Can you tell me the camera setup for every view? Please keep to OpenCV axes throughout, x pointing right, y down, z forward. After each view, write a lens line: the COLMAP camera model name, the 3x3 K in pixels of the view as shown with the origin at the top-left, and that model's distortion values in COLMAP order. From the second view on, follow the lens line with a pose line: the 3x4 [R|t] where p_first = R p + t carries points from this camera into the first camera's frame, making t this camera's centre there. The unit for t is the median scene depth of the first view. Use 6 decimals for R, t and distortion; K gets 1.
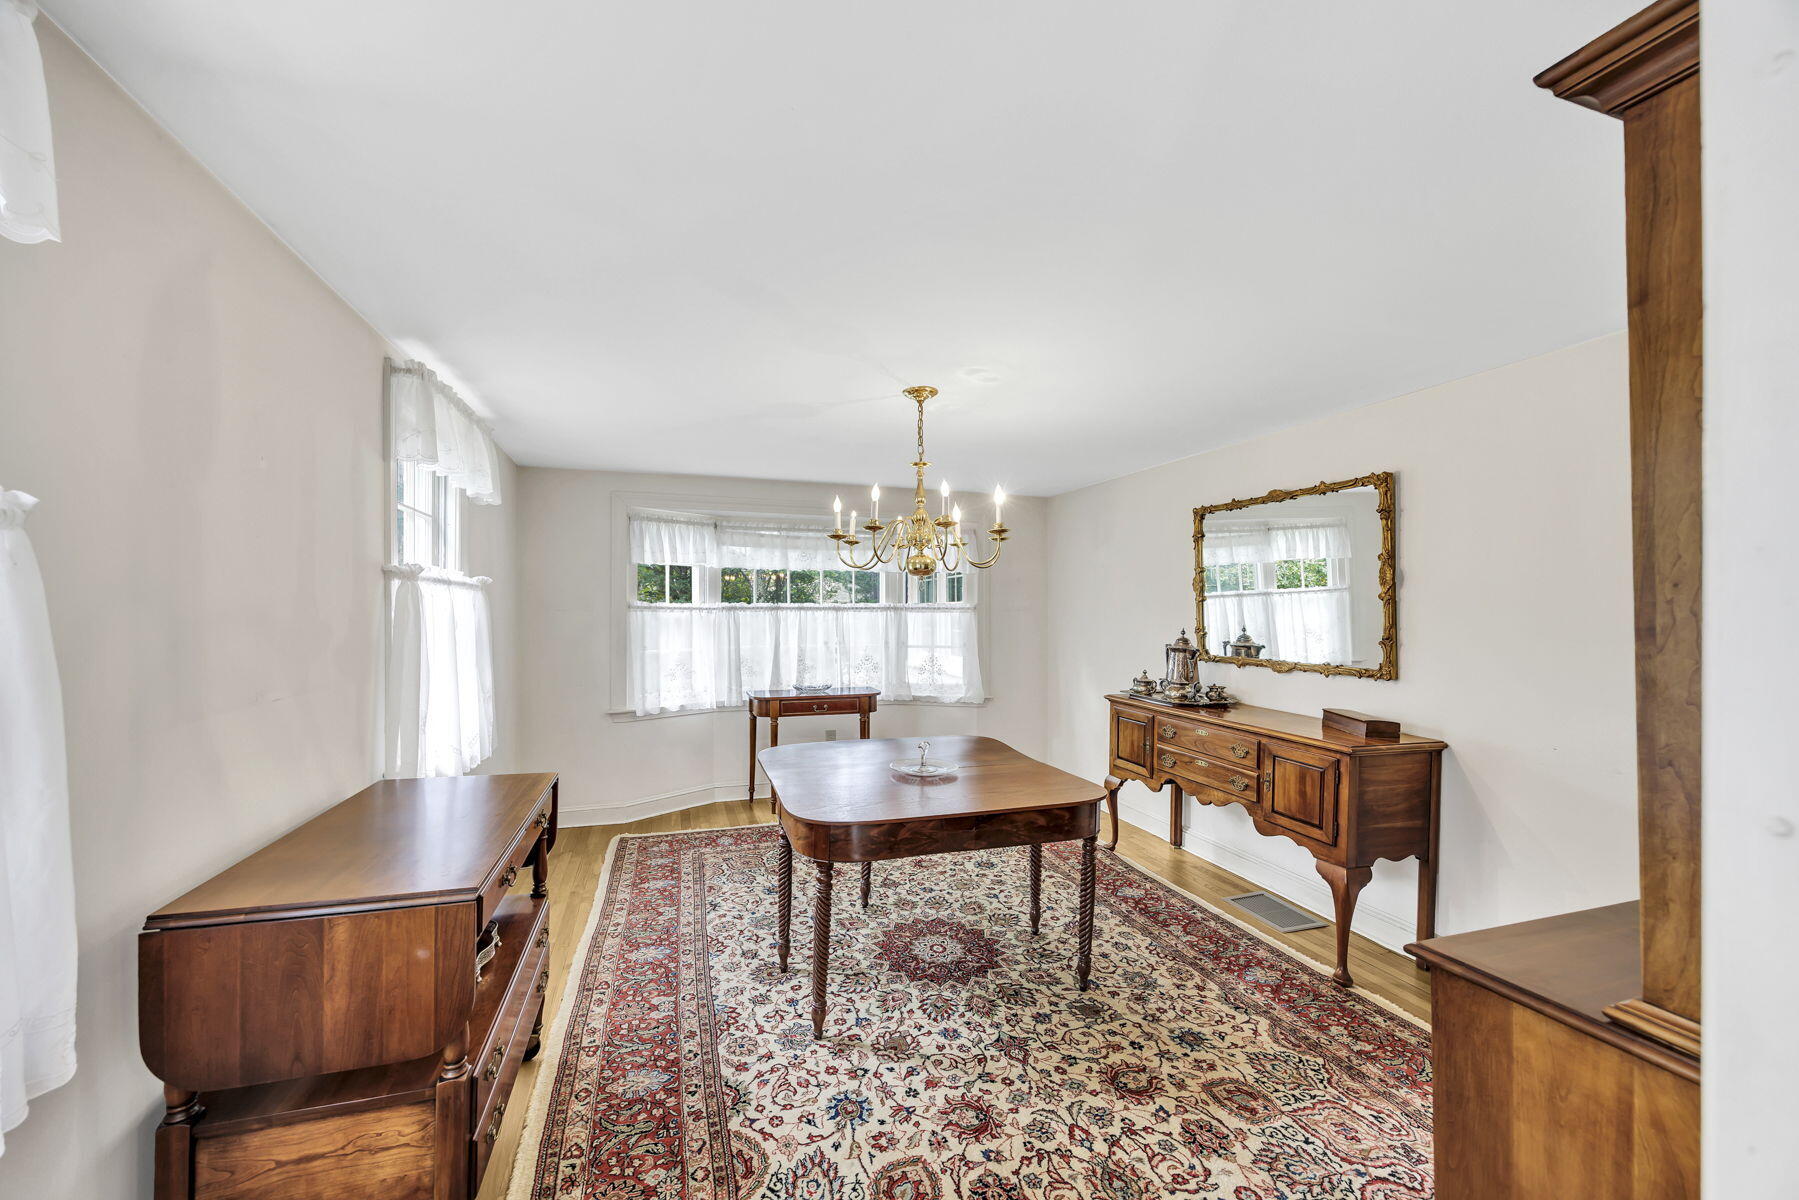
lens RADIAL K [[684.1, 0, 891.3], [0, 684.1, 610.4], [0, 0, 1]] dist [-0.001994, -0.000286]
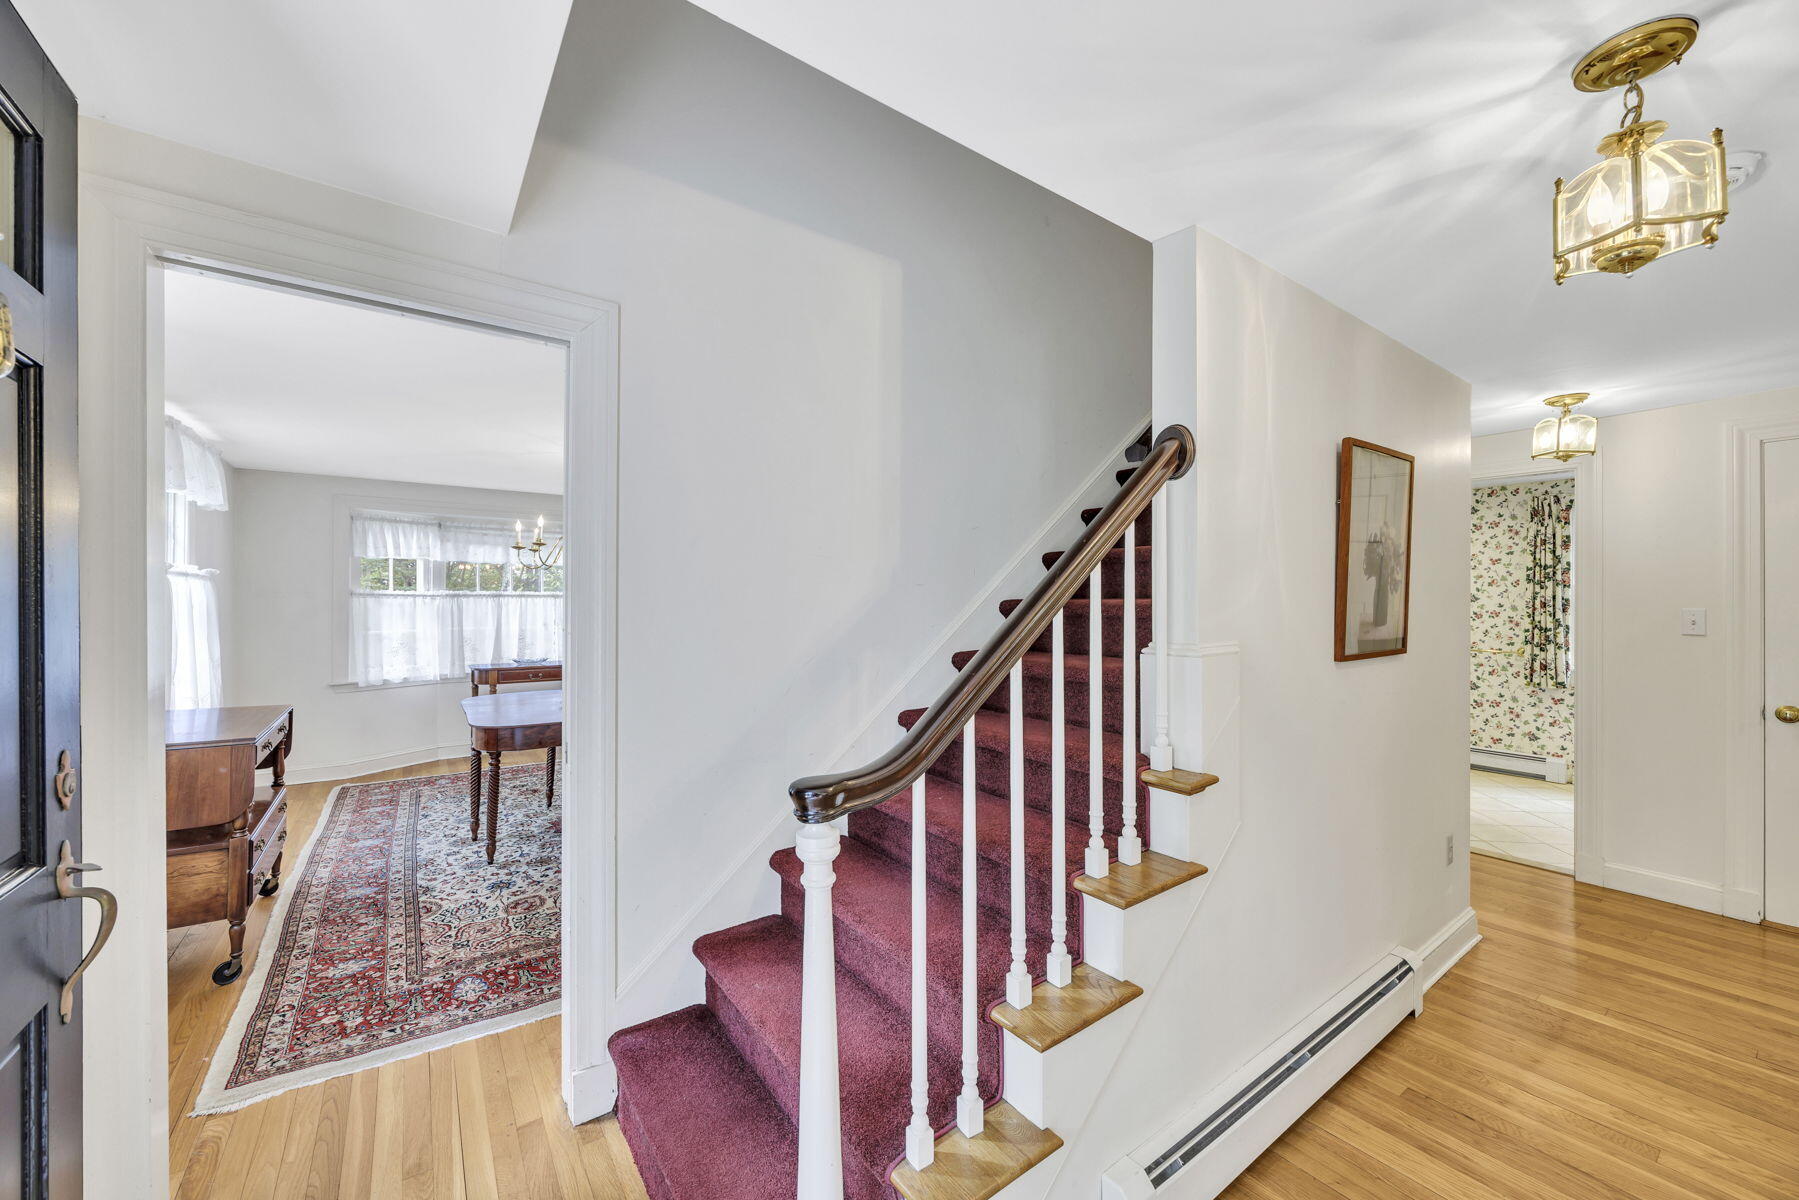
lens RADIAL K [[684.1, 0, 900.3], [0, 684.1, 596.7], [0, 0, 1]] dist [-0.001994, -0.000286]
pose [[0.952670, 0.002908, 0.303993, 0.244064], [-0.001925, 0.999992, -0.003533, 0.003091], [-0.304001, 0.002780, 0.952668, -0.625581]]
